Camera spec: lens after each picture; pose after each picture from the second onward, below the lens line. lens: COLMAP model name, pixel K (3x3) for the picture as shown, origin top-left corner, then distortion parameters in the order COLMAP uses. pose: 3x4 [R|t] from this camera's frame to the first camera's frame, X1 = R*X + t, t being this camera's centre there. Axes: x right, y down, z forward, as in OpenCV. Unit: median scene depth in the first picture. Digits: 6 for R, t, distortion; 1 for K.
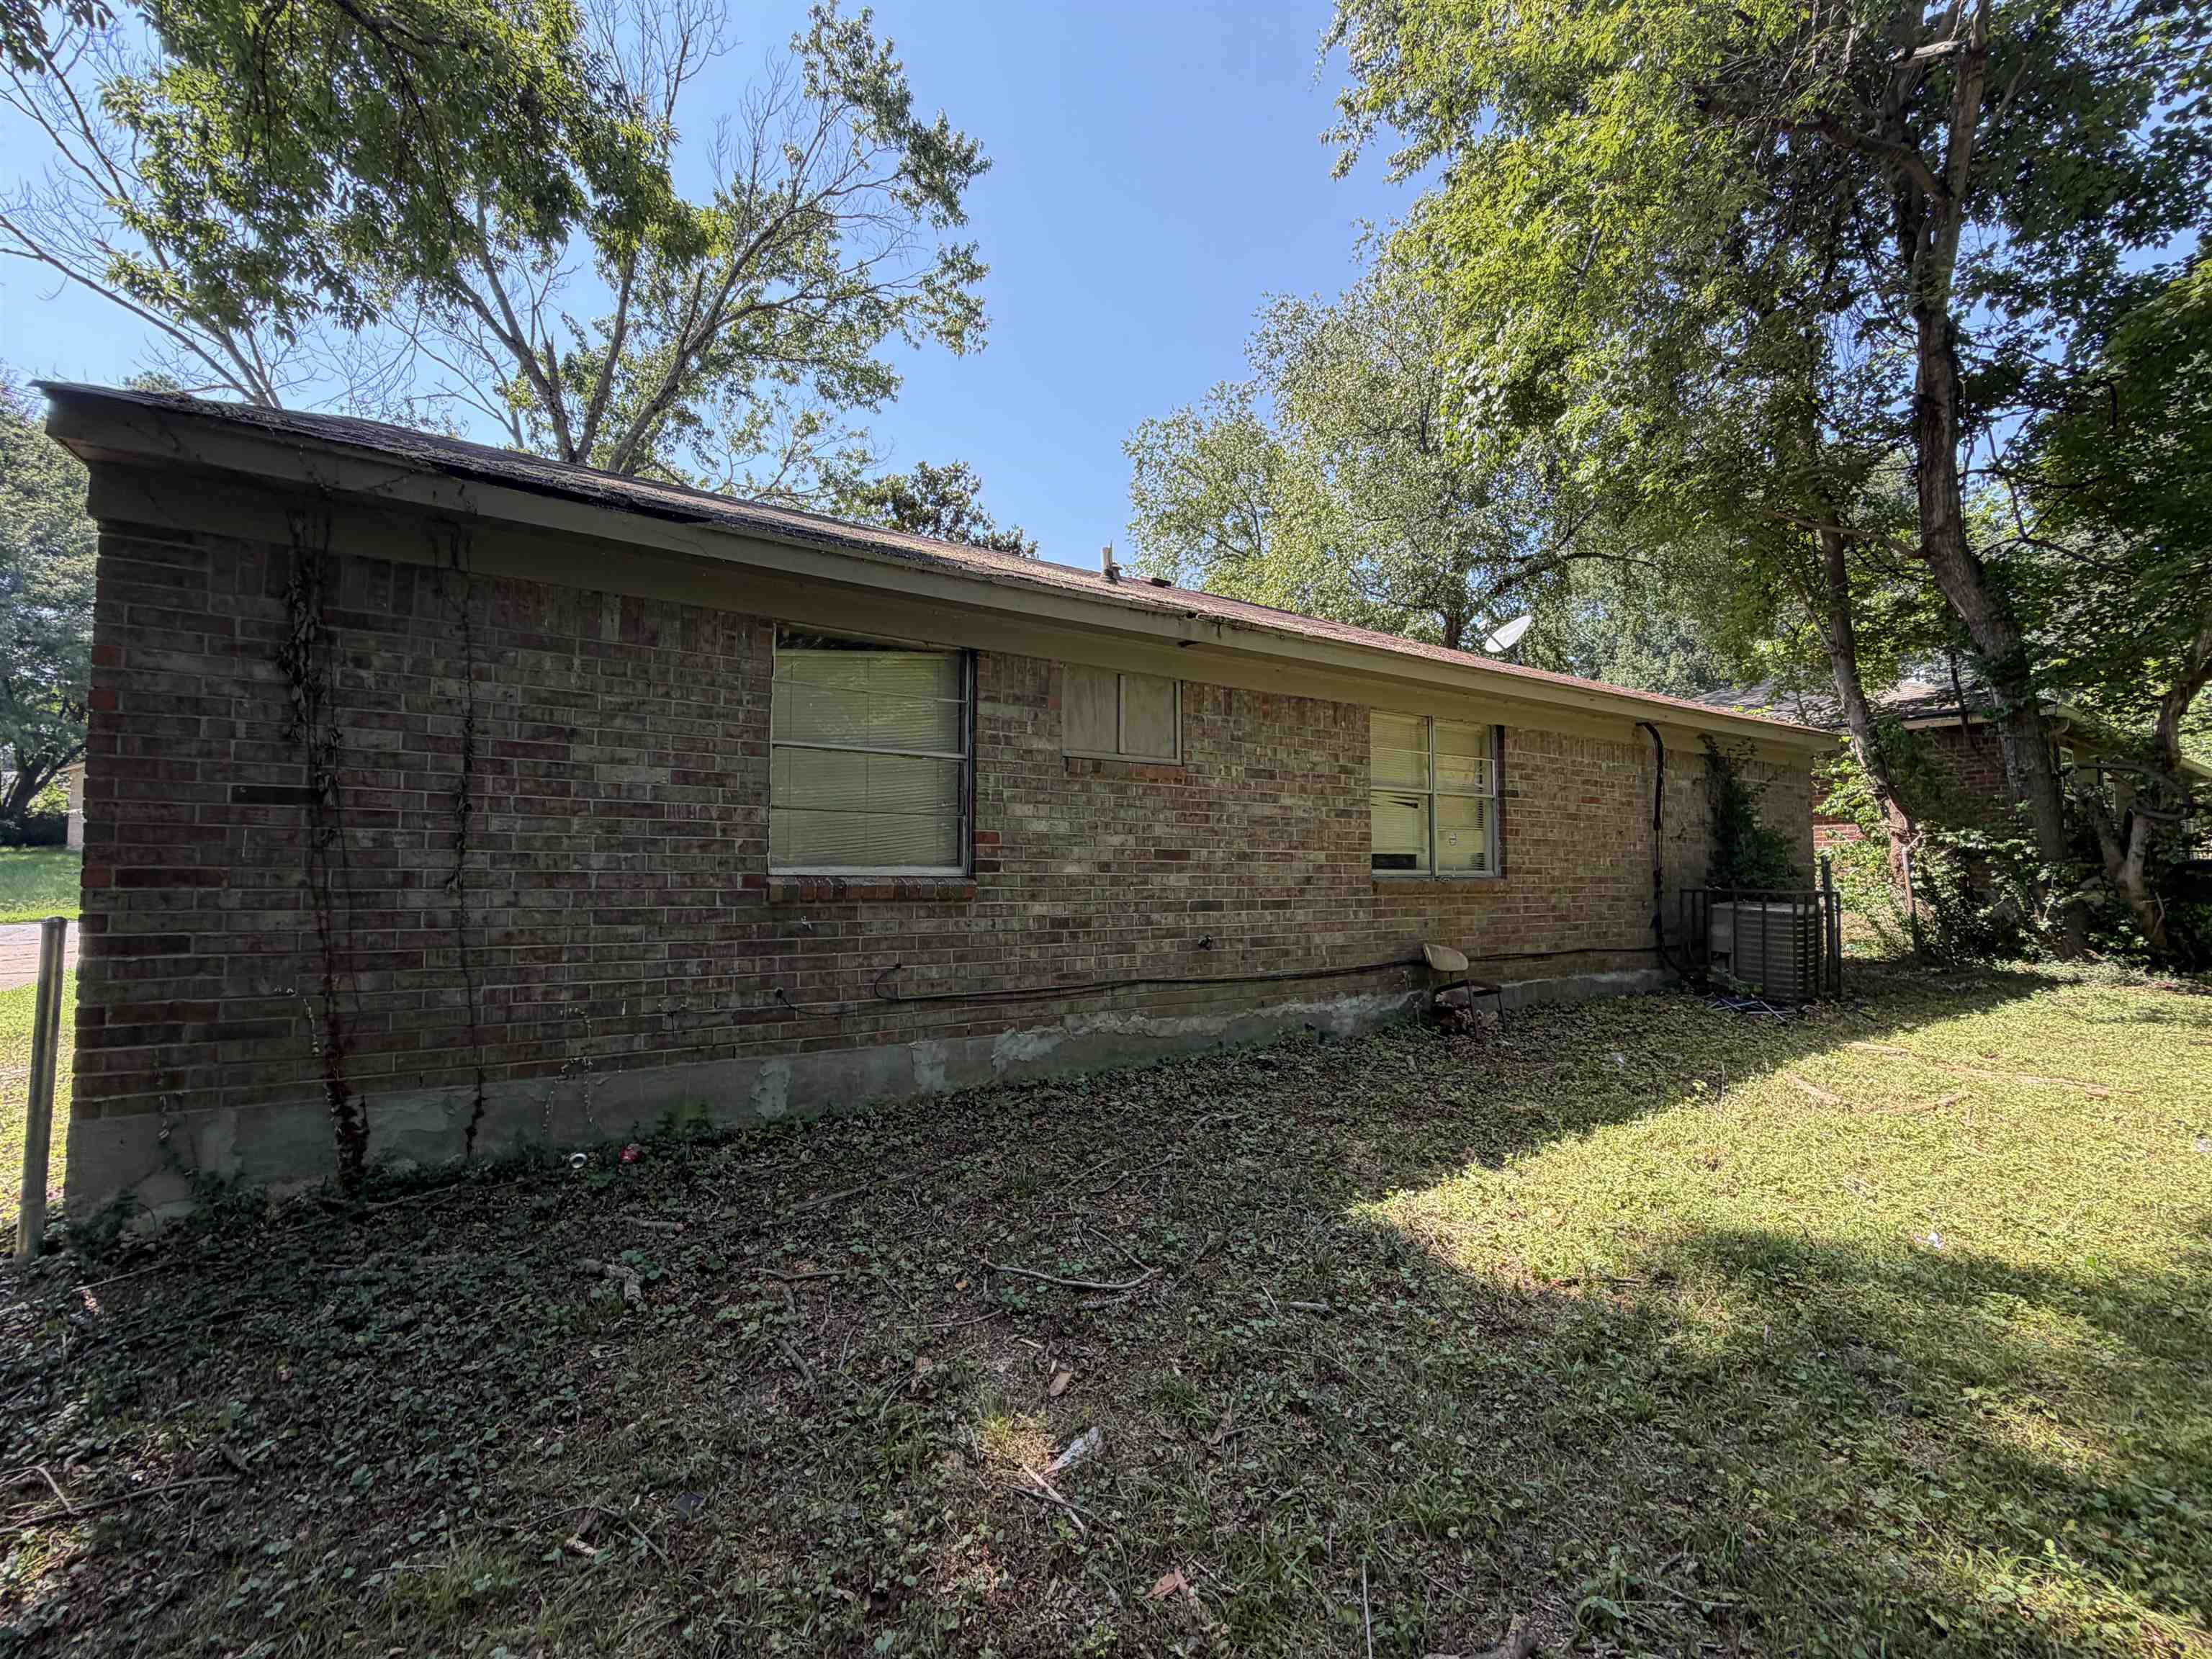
lens RADIAL K [[905.5, 0, 1106.9], [0, 905.5, 824.5], [0, 0, 1]] dist [-0.002741, 0.000597]
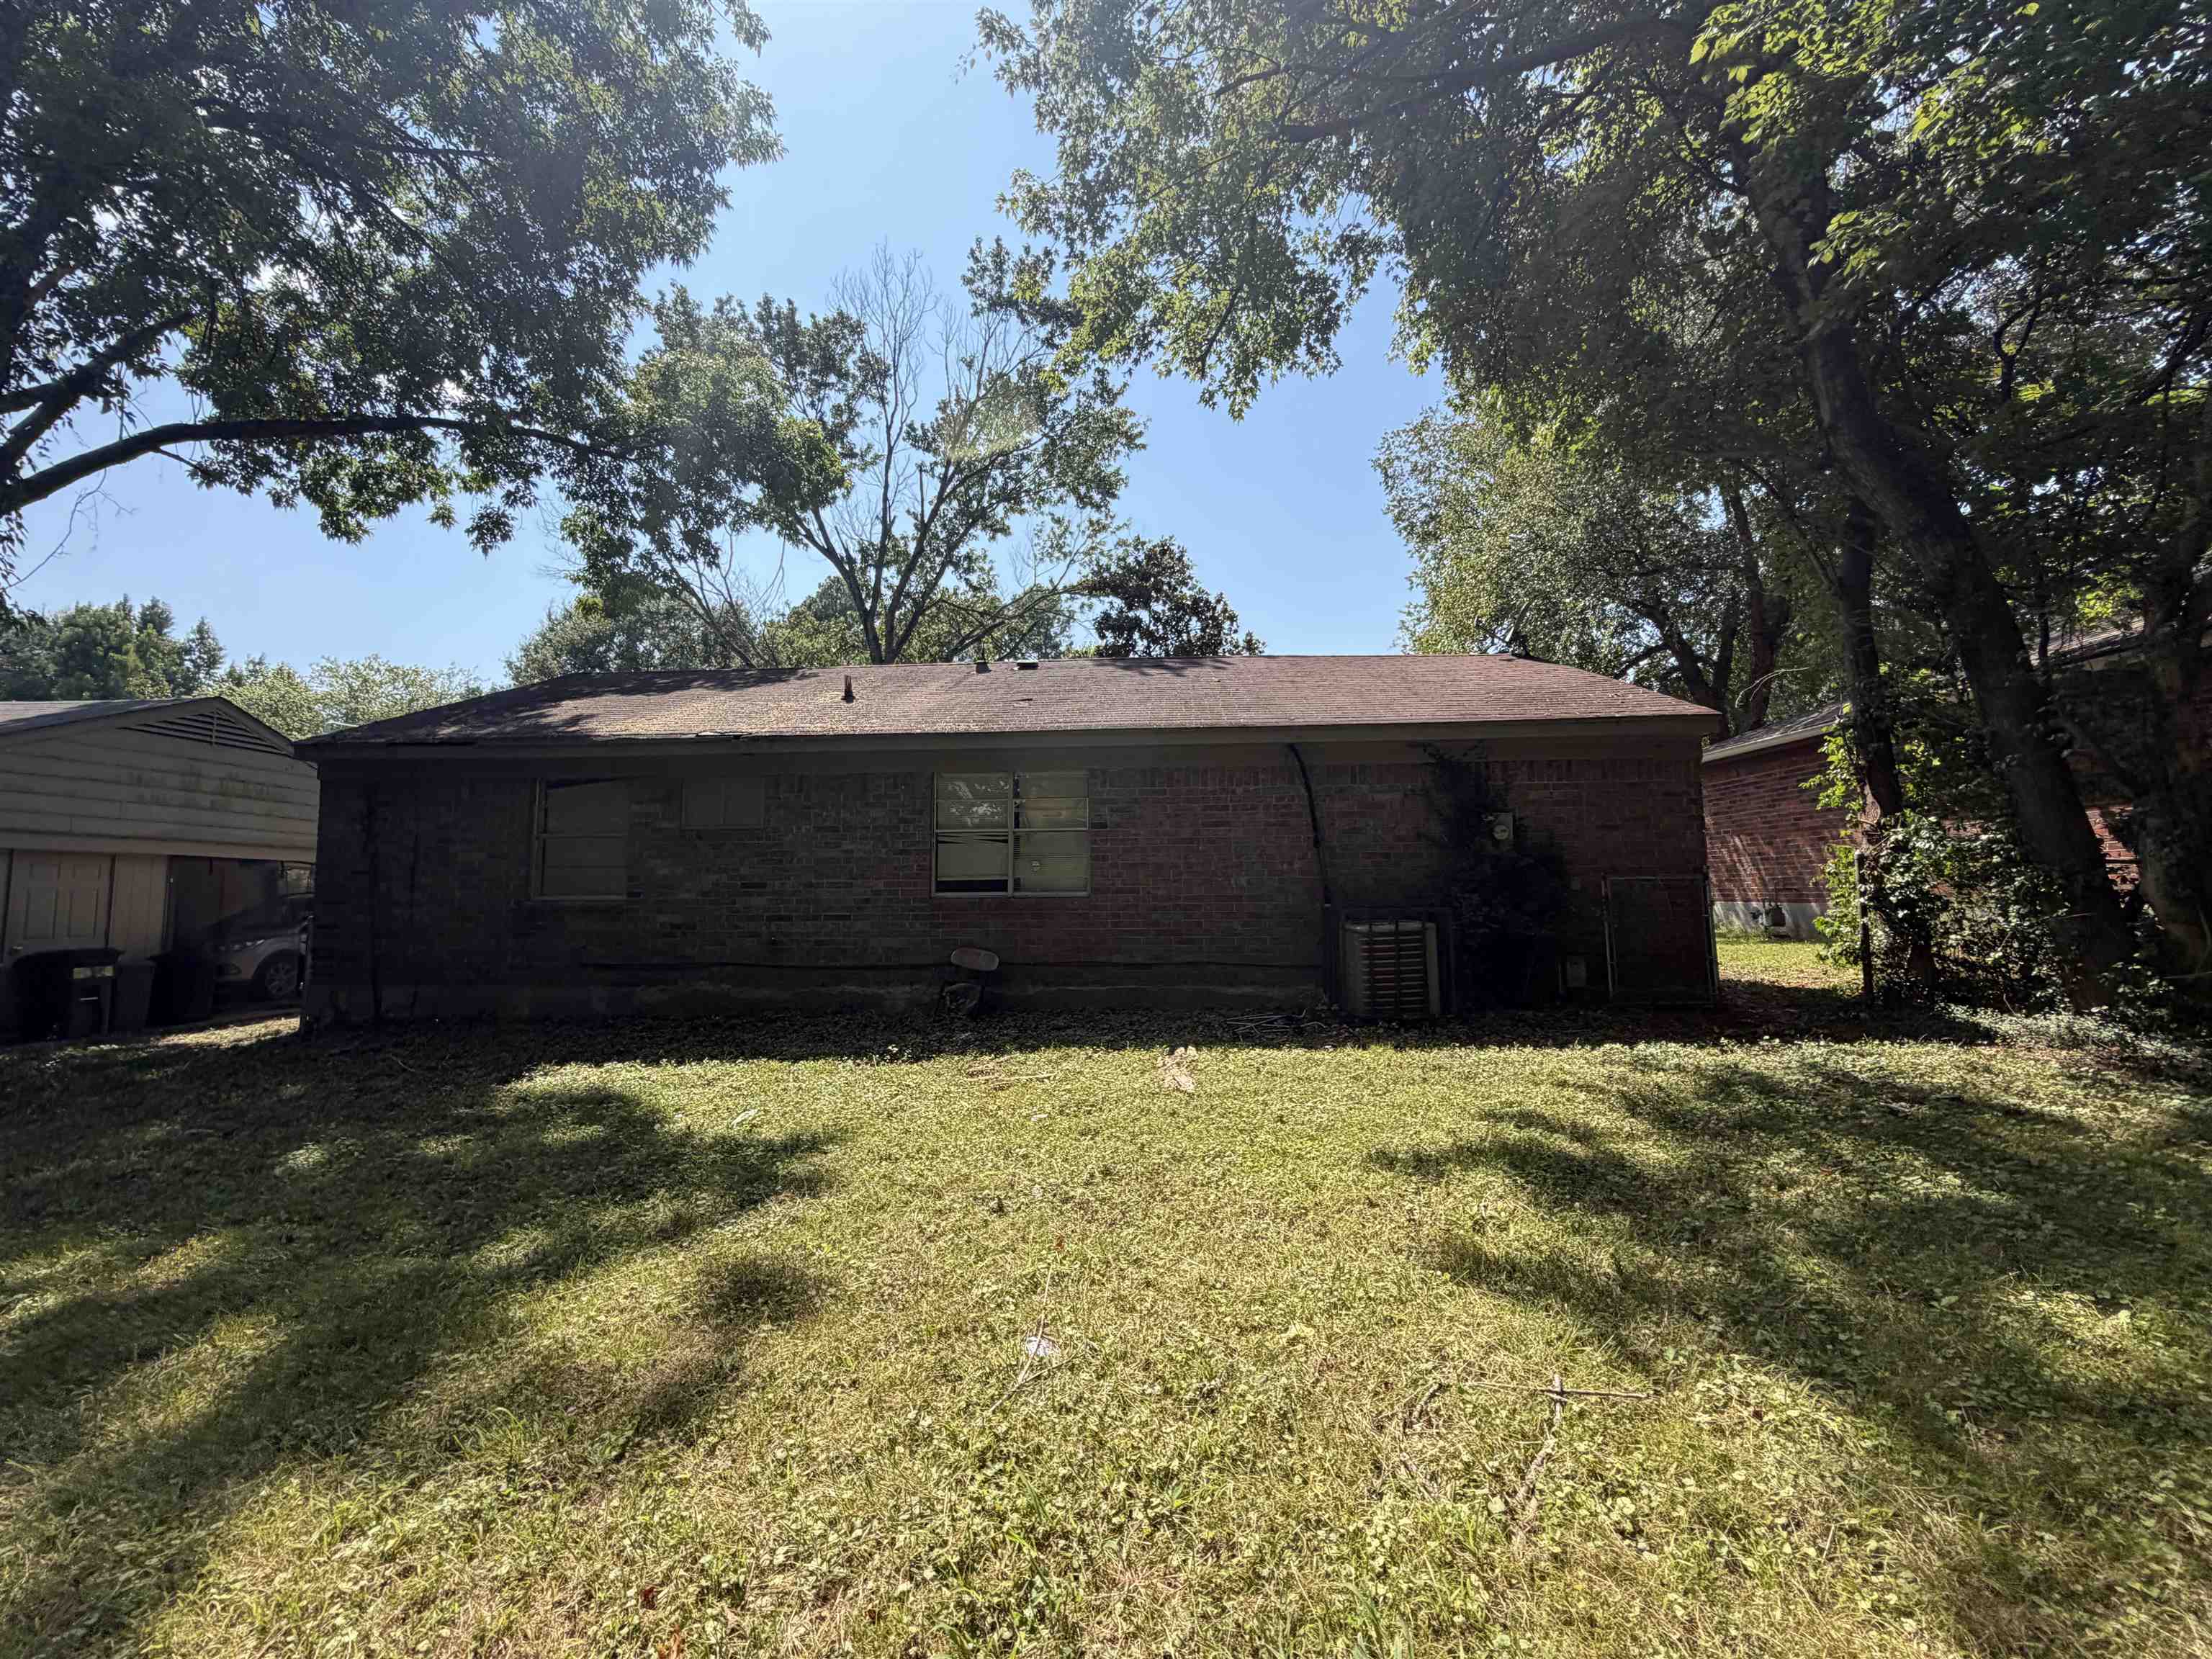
lens RADIAL K [[905.5, 0, 1111.3], [0, 905.5, 832.4], [0, 0, 1]] dist [-0.002741, 0.000597]
pose [[0.811688, -0.048735, -0.582054, 1.392437], [0.042023, 0.998803, -0.025027, 0.005534], [0.582577, -0.004146, 0.812765, 0.063267]]
